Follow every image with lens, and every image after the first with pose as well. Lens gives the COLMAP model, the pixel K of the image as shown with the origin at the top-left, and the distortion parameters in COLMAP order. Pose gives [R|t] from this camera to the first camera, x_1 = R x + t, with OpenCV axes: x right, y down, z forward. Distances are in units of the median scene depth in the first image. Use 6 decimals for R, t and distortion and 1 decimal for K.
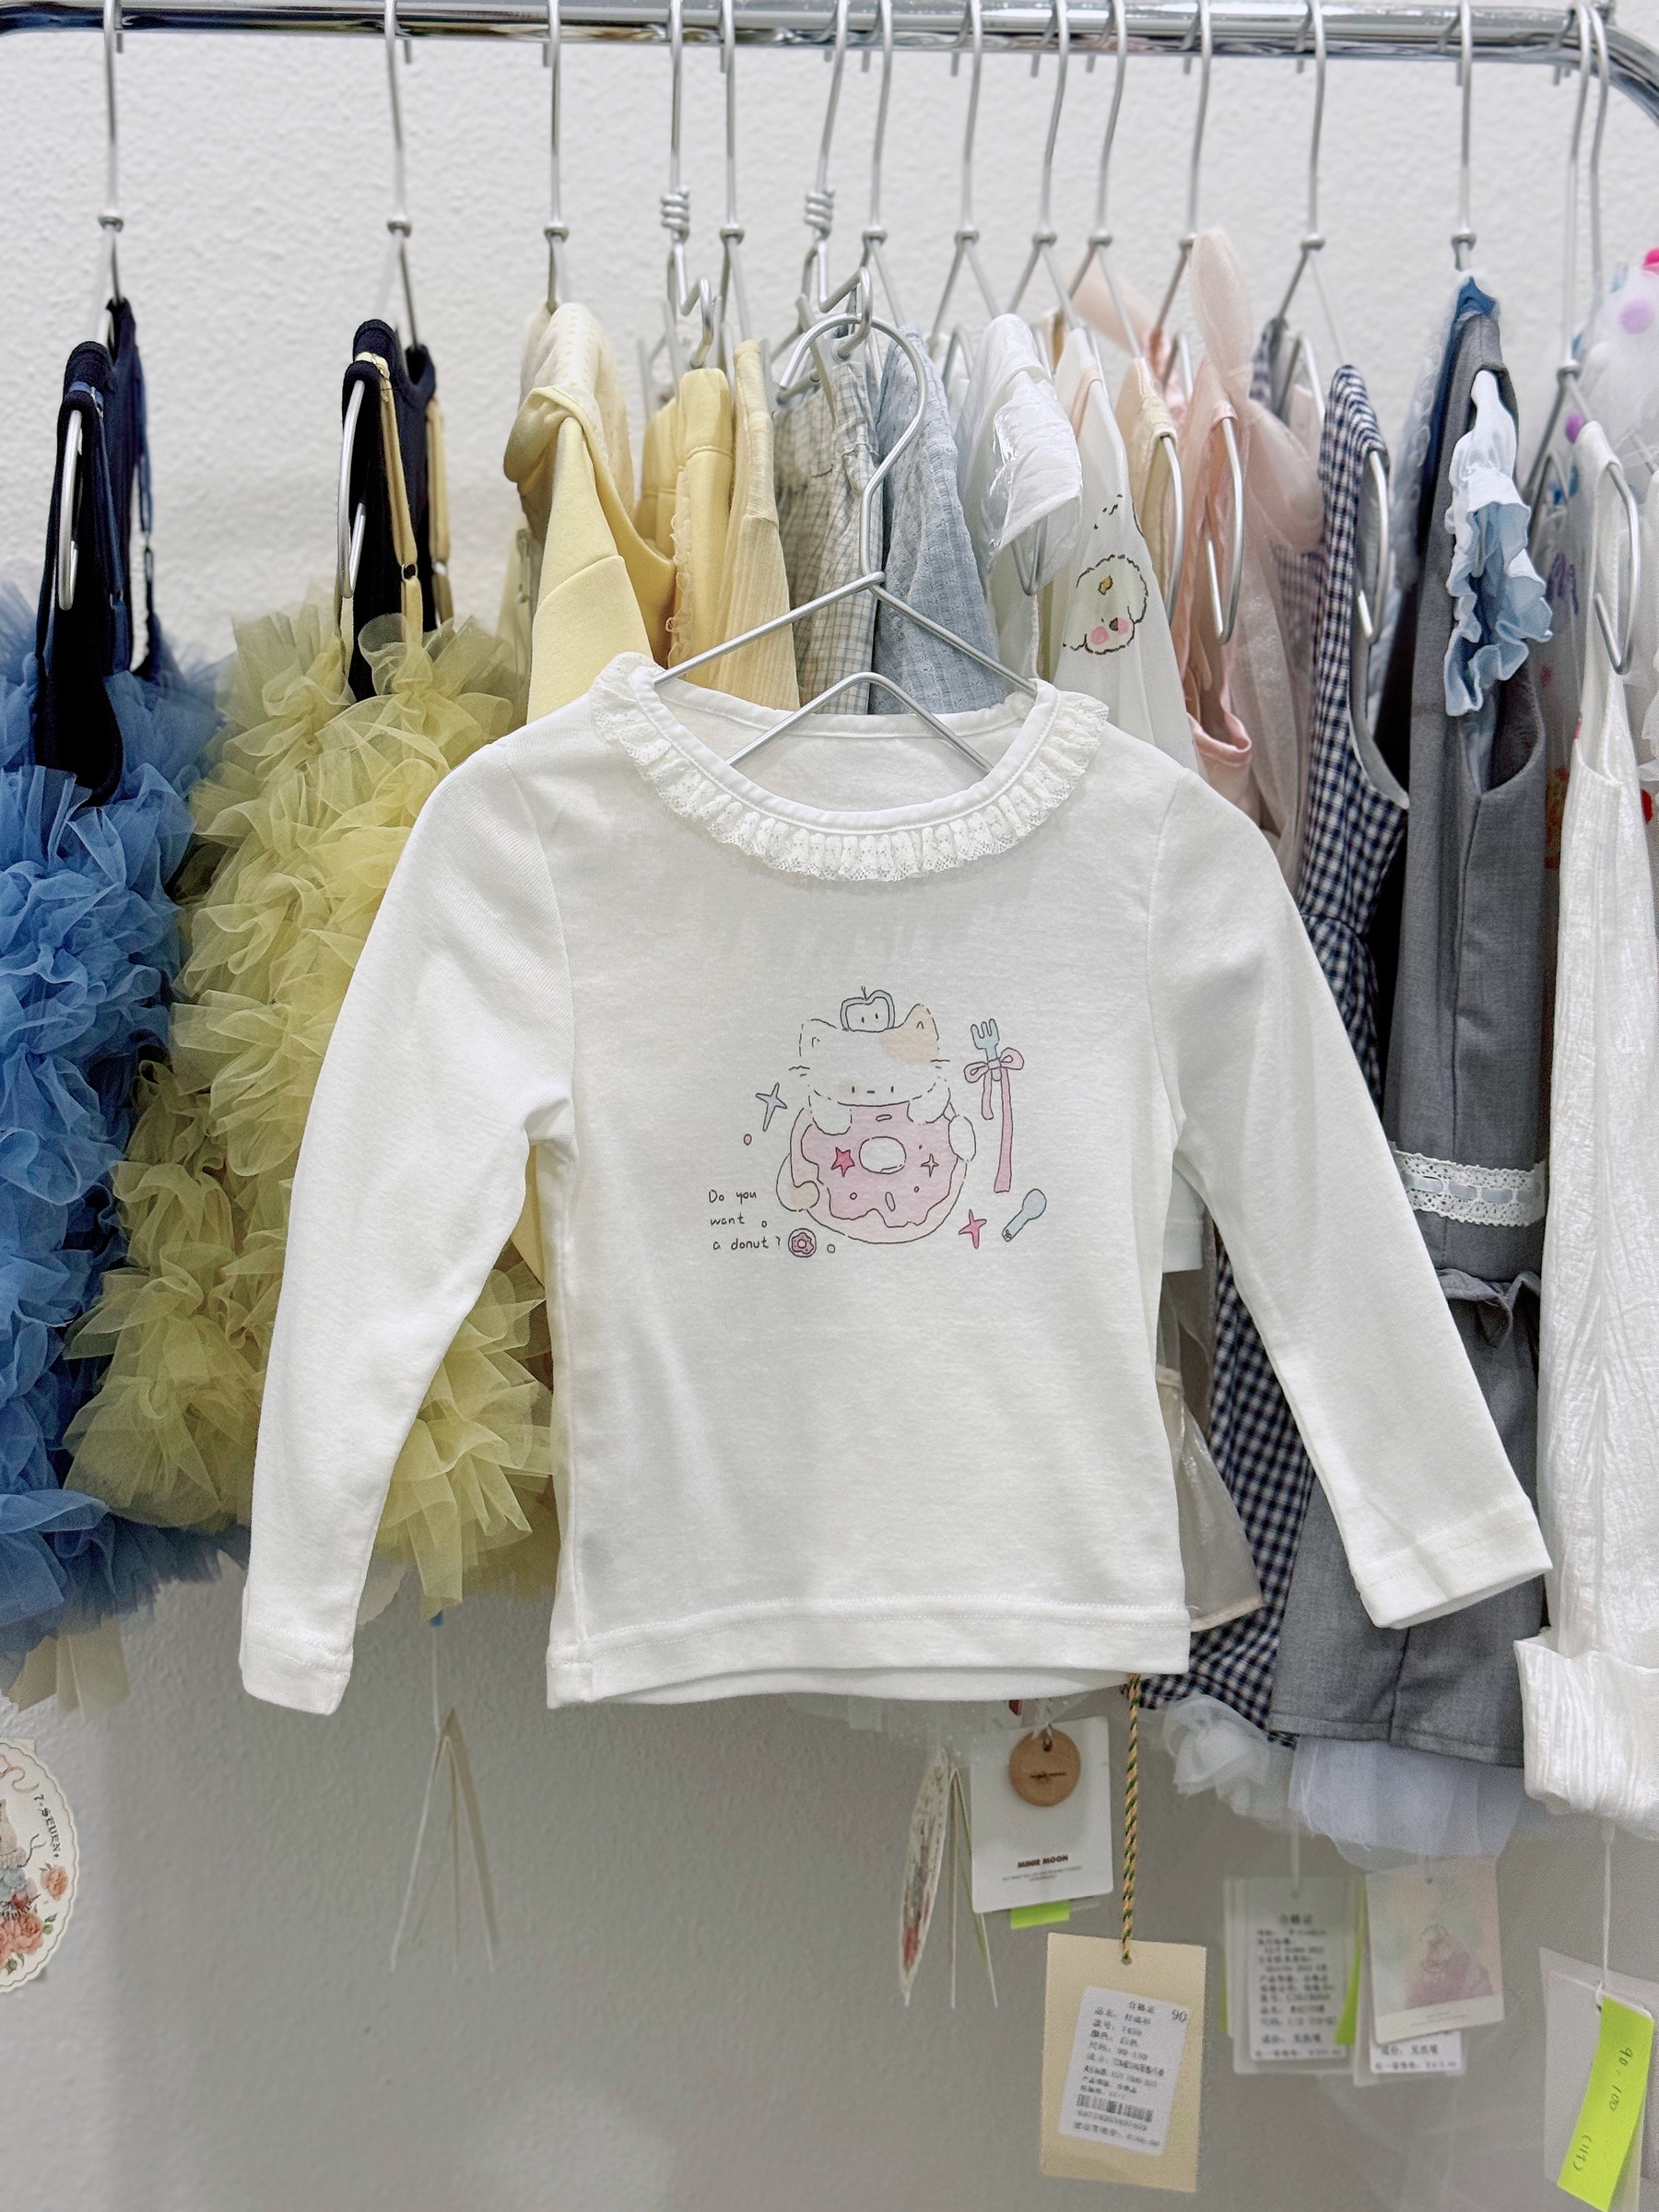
lens RADIAL K [[3127.7, 0, 829.5], [0, 3127.7, 1106.0], [0, 0, 1]] dist [0.161993, -0.297498]
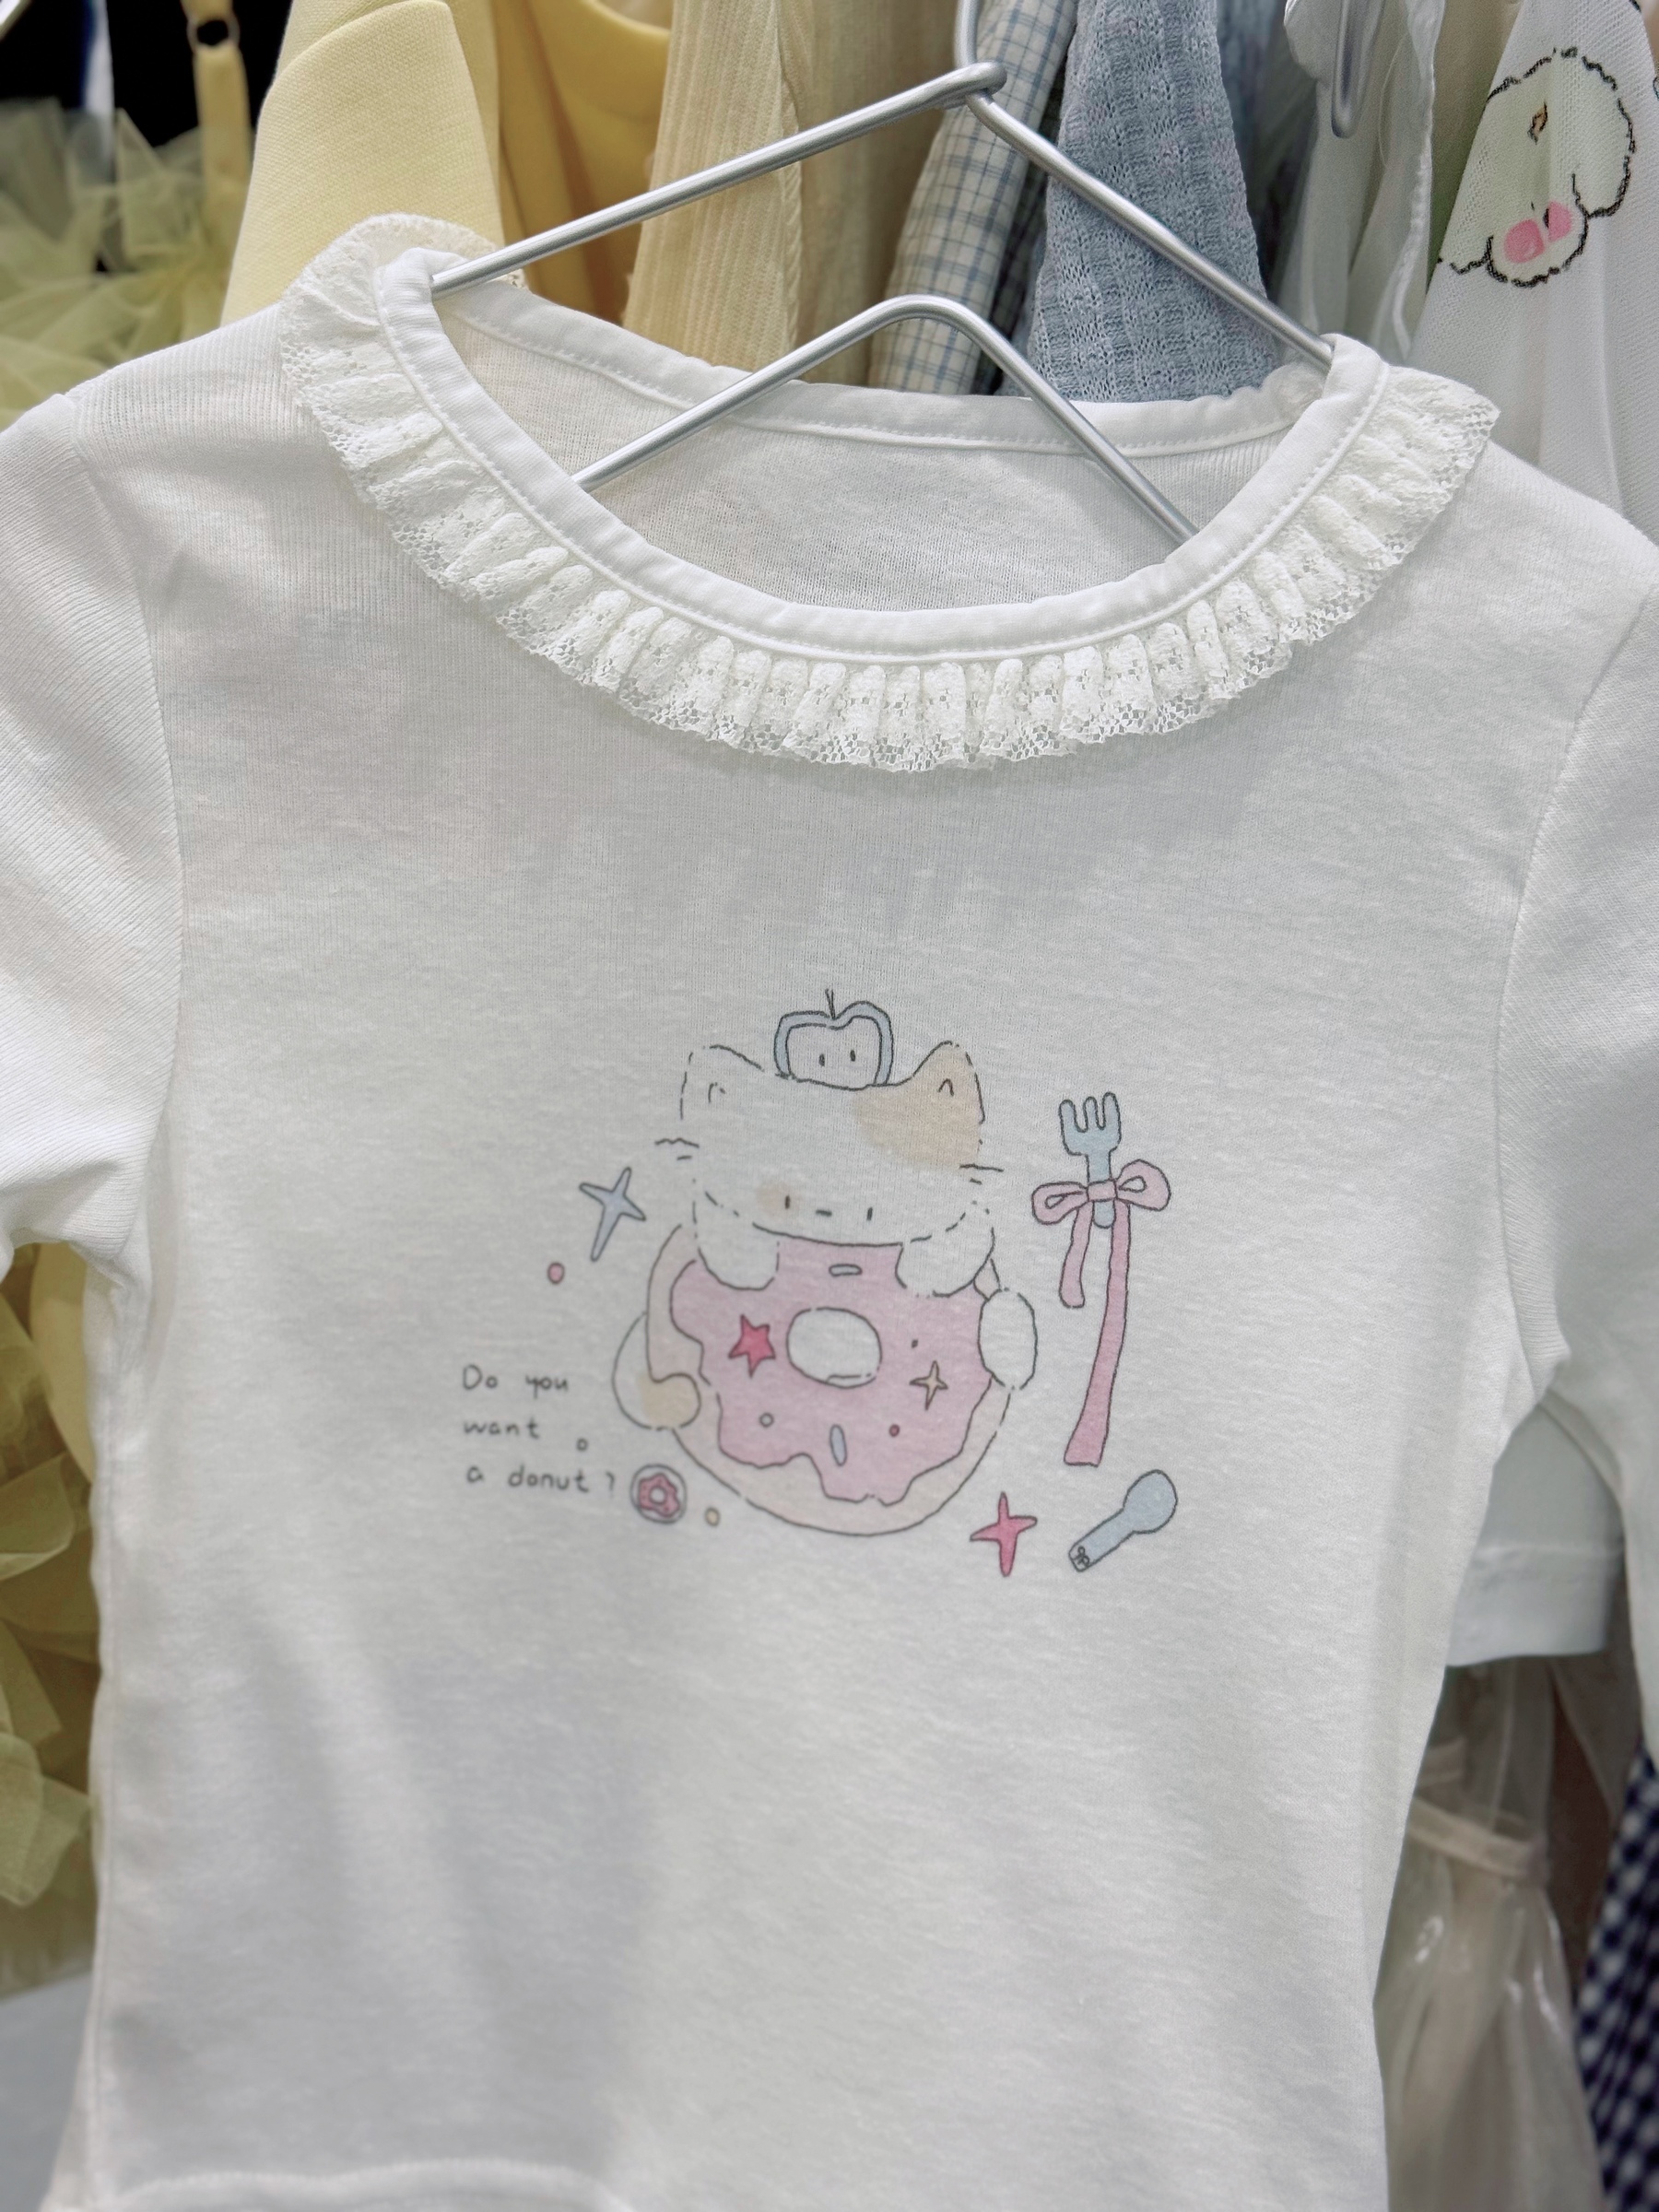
lens RADIAL K [[3127.7, 0, 829.5], [0, 3127.7, 1106.0], [0, 0, 1]] dist [0.161993, -0.297498]
pose [[0.923331, 0.158016, -0.349987, 0.175760], [-0.111163, 0.982376, 0.150266, -0.090825], [0.367563, -0.099840, 0.924624, 0.566845]]
